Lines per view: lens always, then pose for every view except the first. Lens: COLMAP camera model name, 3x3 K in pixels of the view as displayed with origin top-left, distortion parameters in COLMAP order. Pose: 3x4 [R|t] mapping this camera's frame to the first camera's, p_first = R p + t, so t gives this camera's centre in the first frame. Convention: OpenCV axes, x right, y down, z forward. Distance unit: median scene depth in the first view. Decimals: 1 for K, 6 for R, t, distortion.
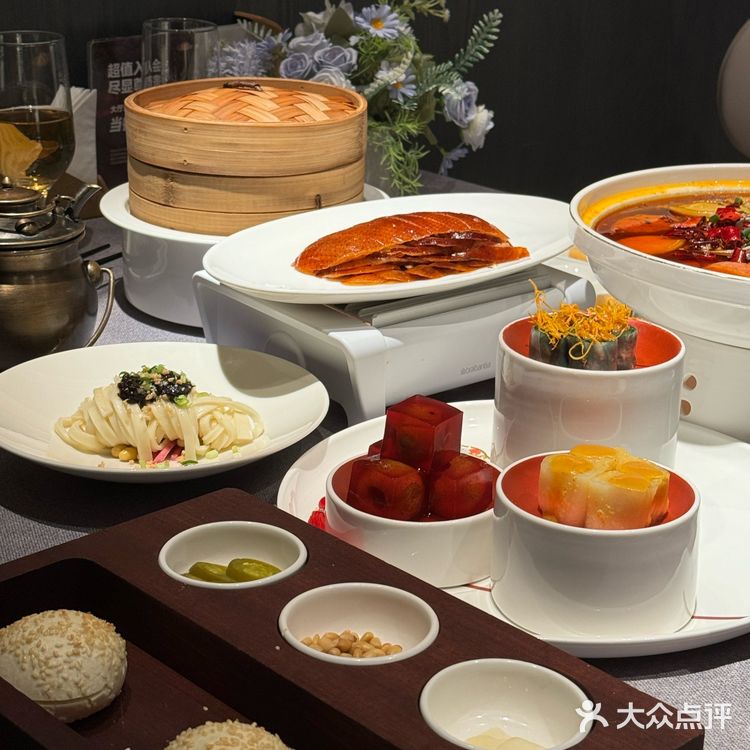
lens RADIAL K [[1638.9, 0, 375.0], [0, 1638.9, 375.0], [0, 0, 1]] dist [0.075125, 0.181898]
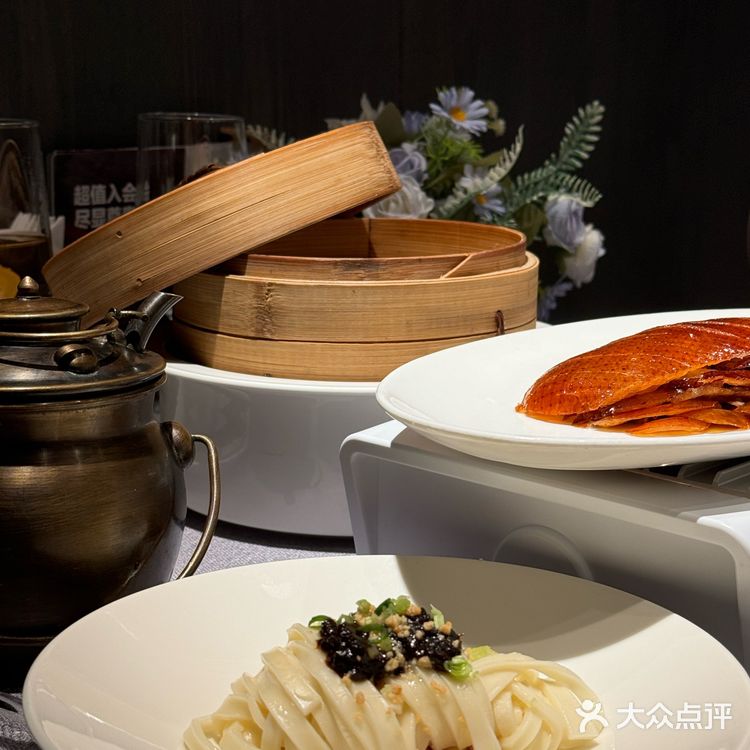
lens RADIAL K [[1502.9, 0, 375.0], [0, 1502.9, 375.0], [0, 0, 1]] dist [0.073231, 0.238025]
pose [[0.988769, -0.043395, 0.143012, -0.177884], [0.064169, 0.987492, -0.144019, -0.006480], [-0.134974, 0.151578, 0.979186, 0.480851]]
